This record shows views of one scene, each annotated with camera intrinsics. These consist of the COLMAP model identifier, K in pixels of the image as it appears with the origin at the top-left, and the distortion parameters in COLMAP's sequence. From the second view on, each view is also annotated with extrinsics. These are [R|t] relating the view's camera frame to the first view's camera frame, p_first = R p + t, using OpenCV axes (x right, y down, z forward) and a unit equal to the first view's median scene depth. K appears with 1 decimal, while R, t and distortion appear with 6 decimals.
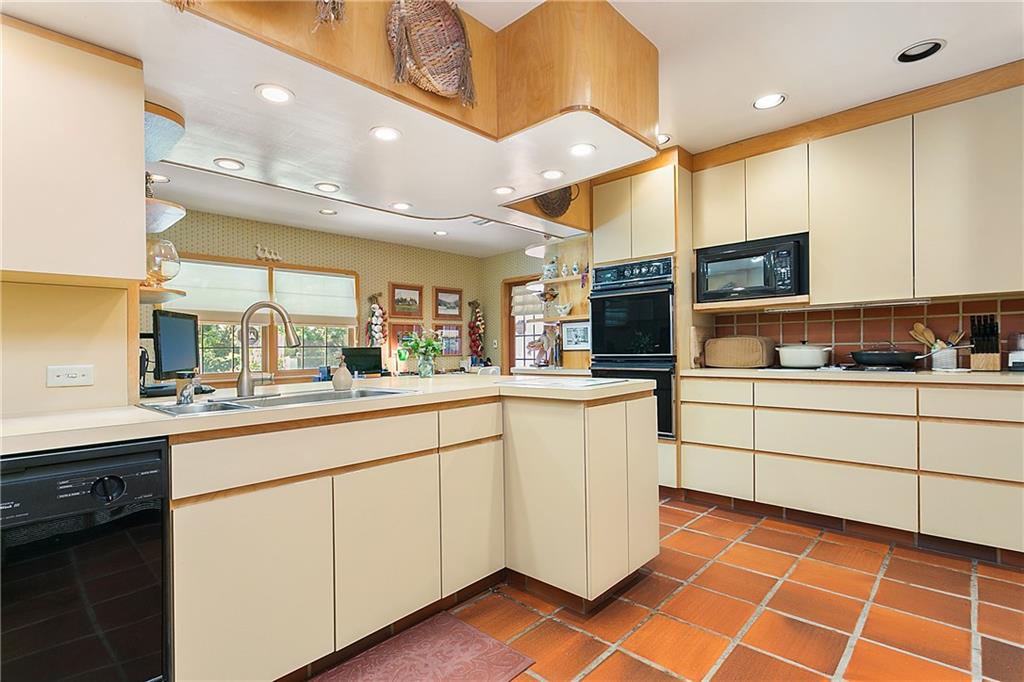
lens RADIAL K [[498.3, 0, 509.3], [0, 498.3, 344.3], [0, 0, 1]] dist [0.006495, 0.000500]
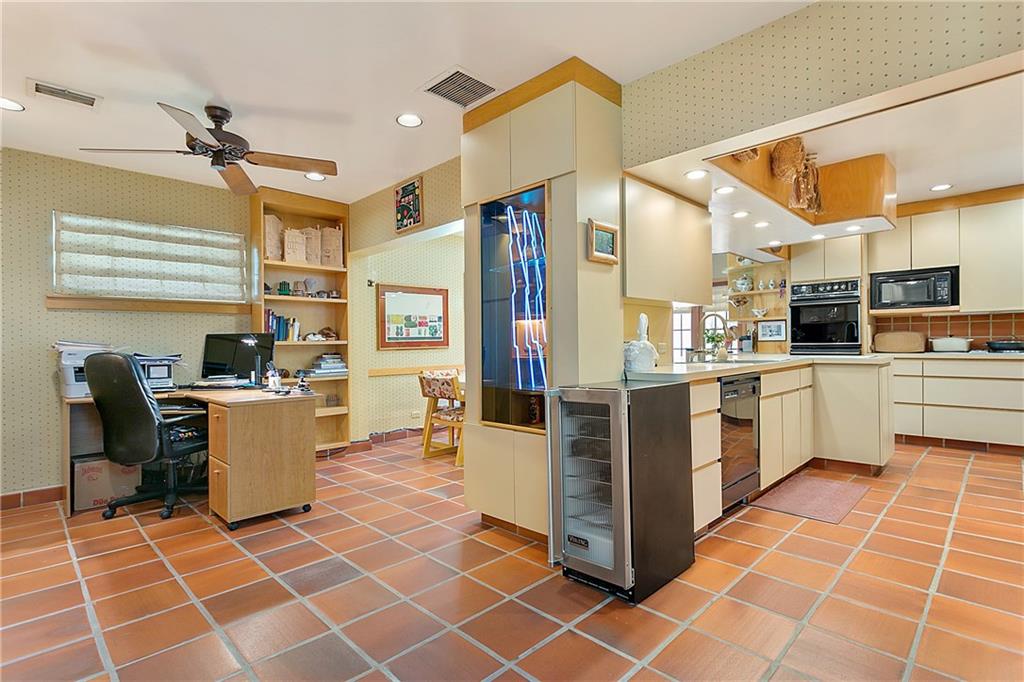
lens RADIAL K [[498.3, 0, 508.3], [0, 498.3, 343.4], [0, 0, 1]] dist [0.006495, 0.000500]
pose [[0.999493, 0.005831, -0.031314, -0.670245], [-0.005507, 0.999931, 0.010402, 0.010094], [0.031373, -0.010224, 0.999455, -0.542851]]
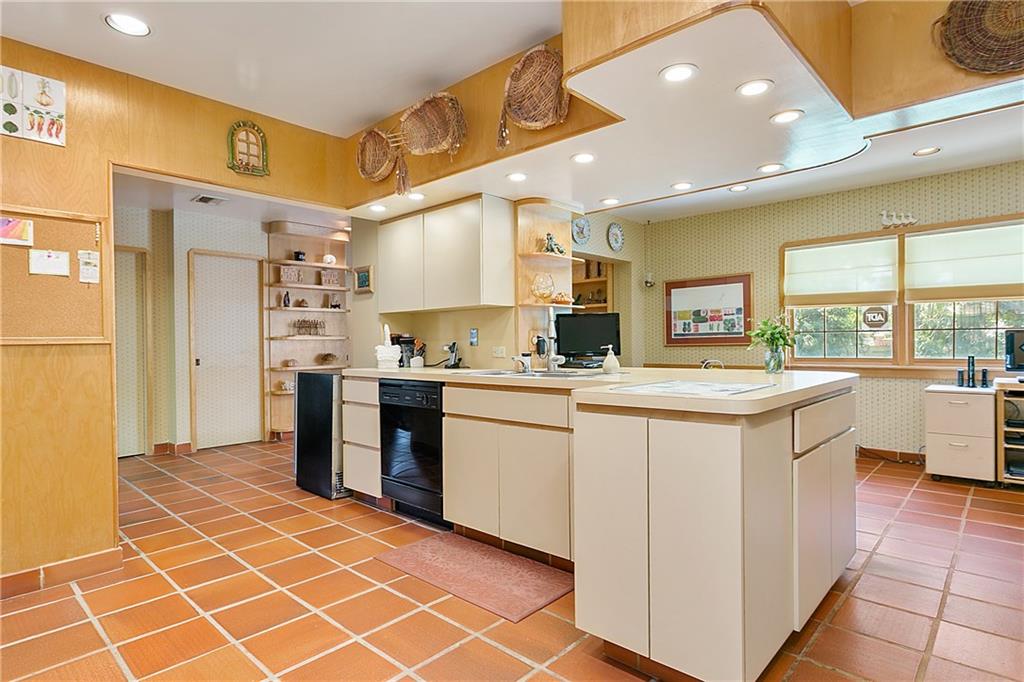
lens RADIAL K [[543.2, 0, 512.9], [0, 543.2, 342.7], [0, 0, 1]] dist [-0.004203, -0.000054]
pose [[0.004326, 0.019911, -0.999792, 0.750796], [0.022475, 0.999547, 0.020004, -0.010344], [0.999738, -0.022557, 0.003877, 0.599346]]
